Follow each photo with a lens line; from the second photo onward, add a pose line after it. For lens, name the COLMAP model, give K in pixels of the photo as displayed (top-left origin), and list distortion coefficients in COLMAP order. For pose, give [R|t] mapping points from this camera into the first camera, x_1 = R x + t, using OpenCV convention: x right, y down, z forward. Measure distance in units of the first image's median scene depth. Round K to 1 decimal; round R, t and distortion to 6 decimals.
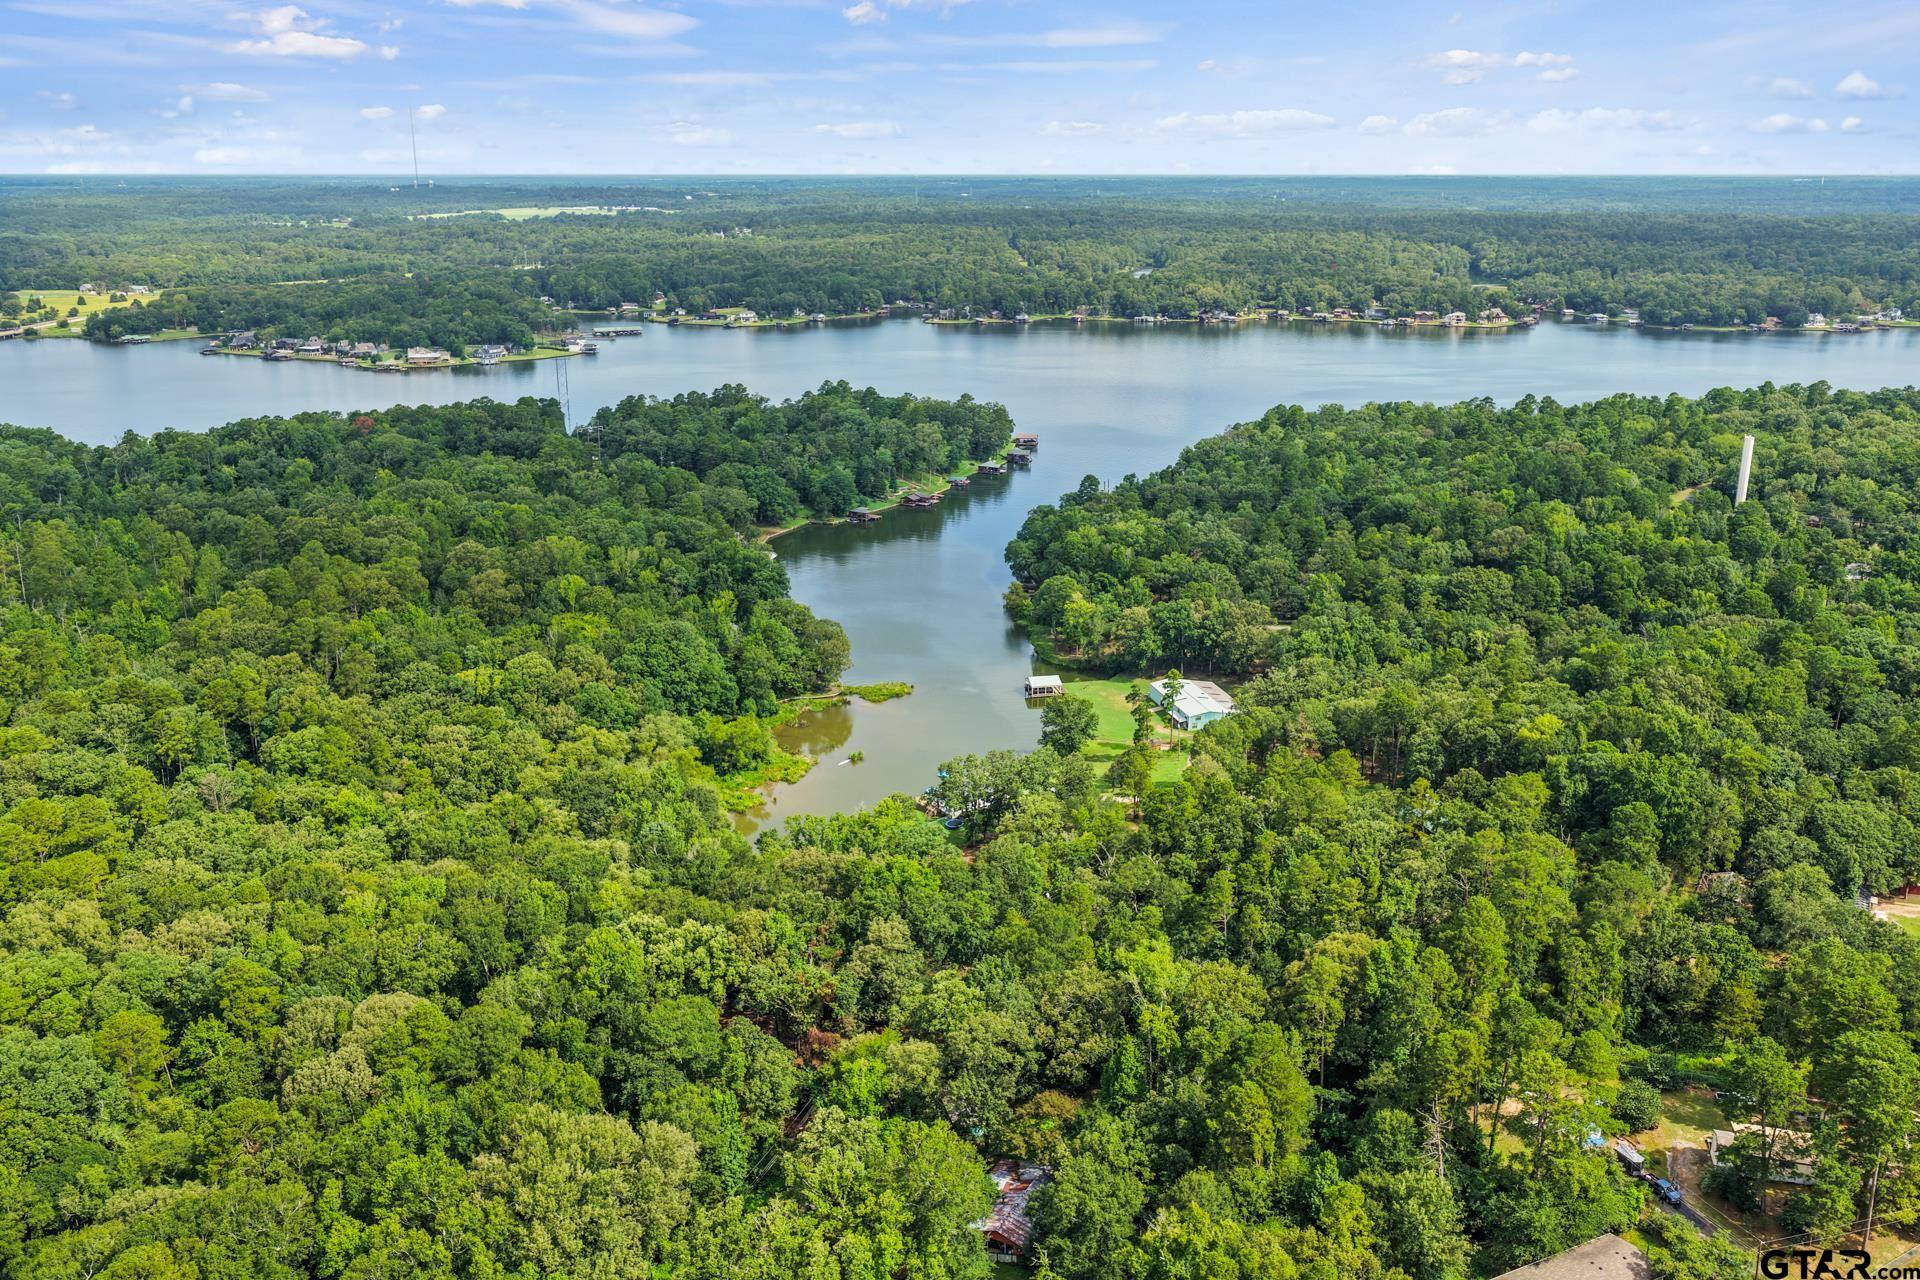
lens RADIAL K [[1596.8, 0, 960.0], [0, 1596.8, 640.0], [0, 0, 1]] dist [-0.005726, 0.020523]
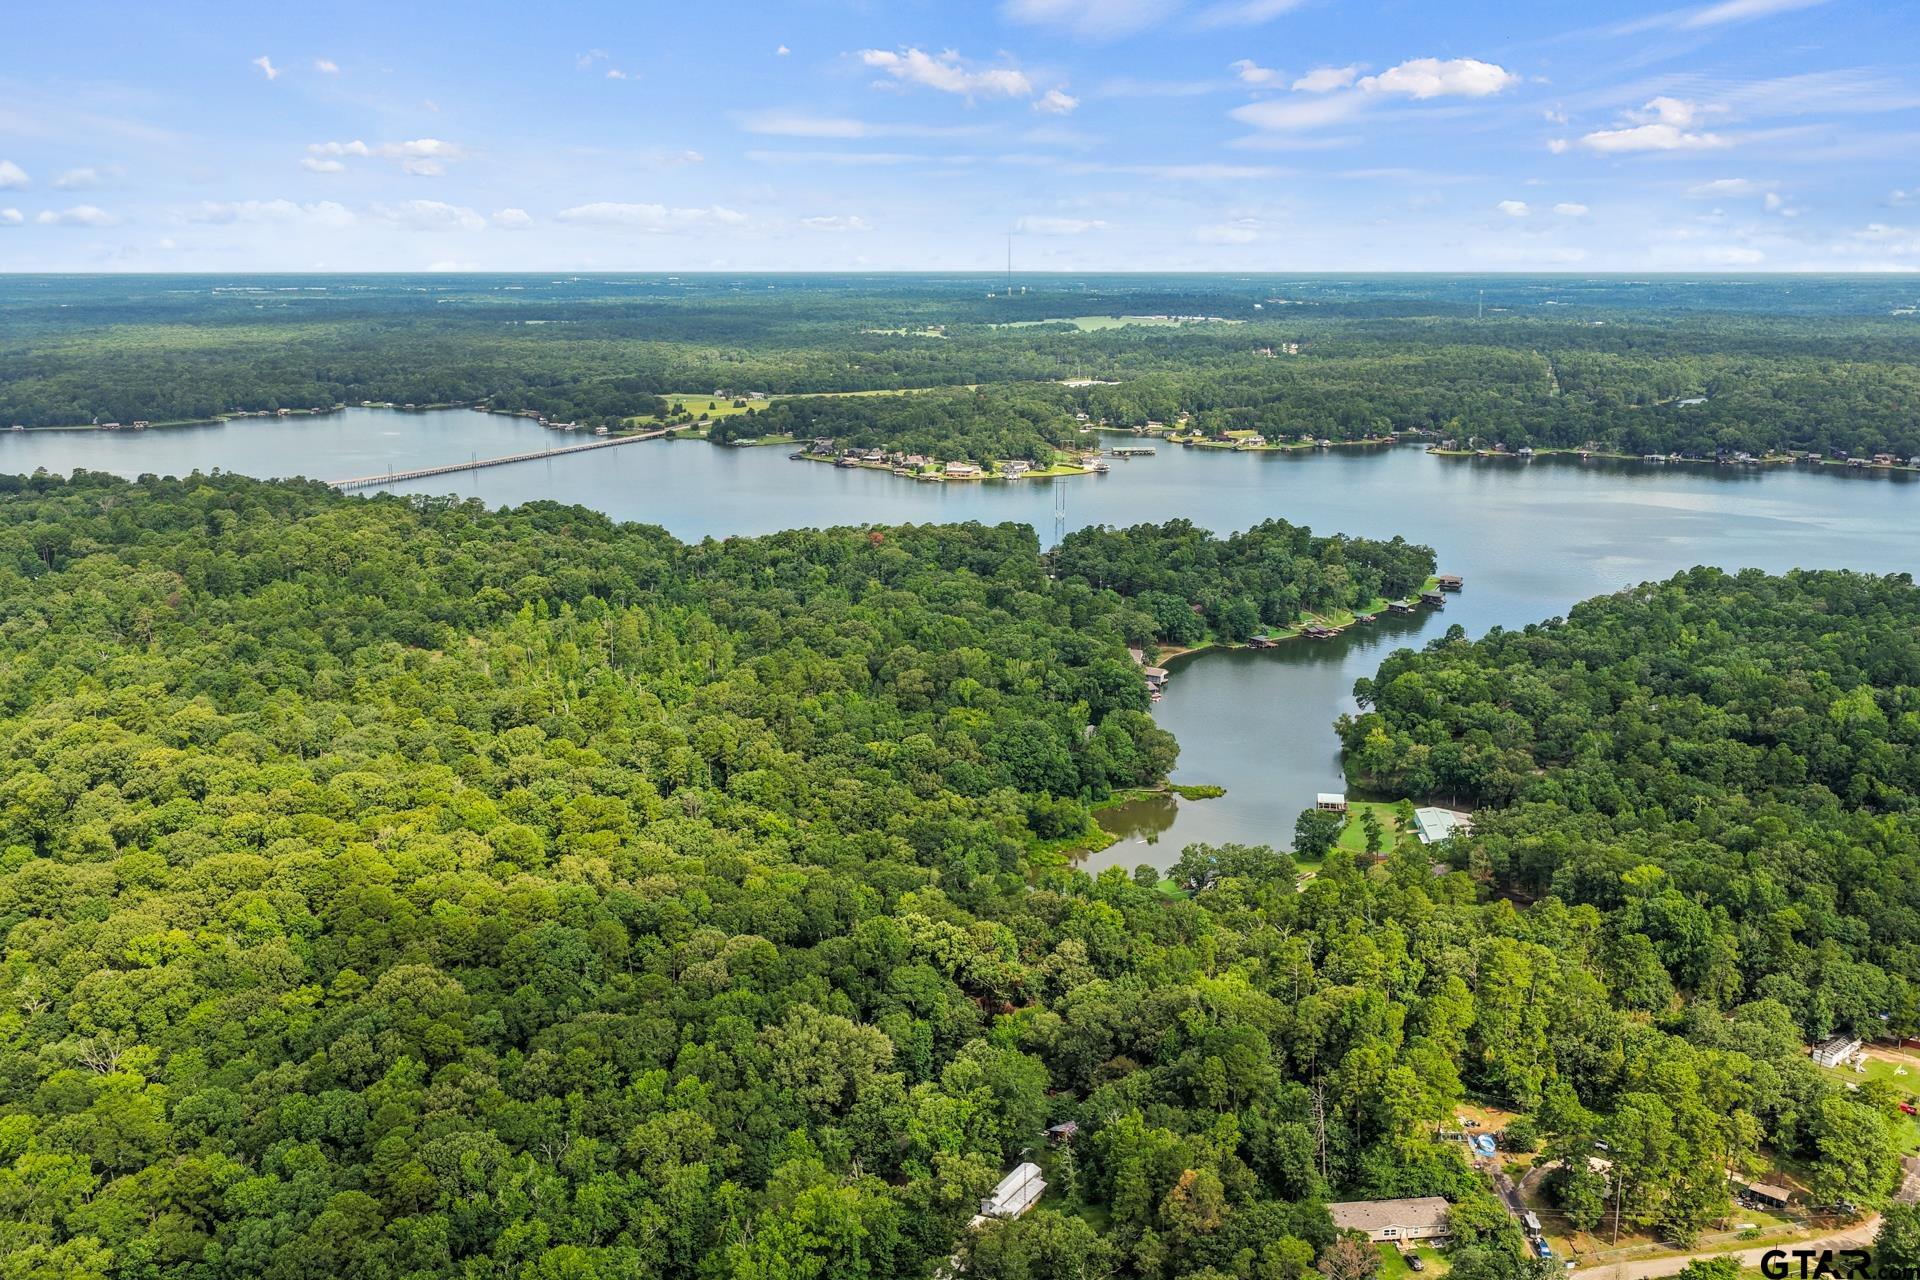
lens RADIAL K [[1573.2, 0, 962.5], [0, 1573.2, 650.6], [0, 0, 1]] dist [-0.000511, 0.002922]
pose [[0.939801, 0.081561, -0.331847, 0.120624], [-0.098716, 0.994495, -0.035140, -0.011093], [0.327154, 0.065783, 0.942678, -0.157509]]
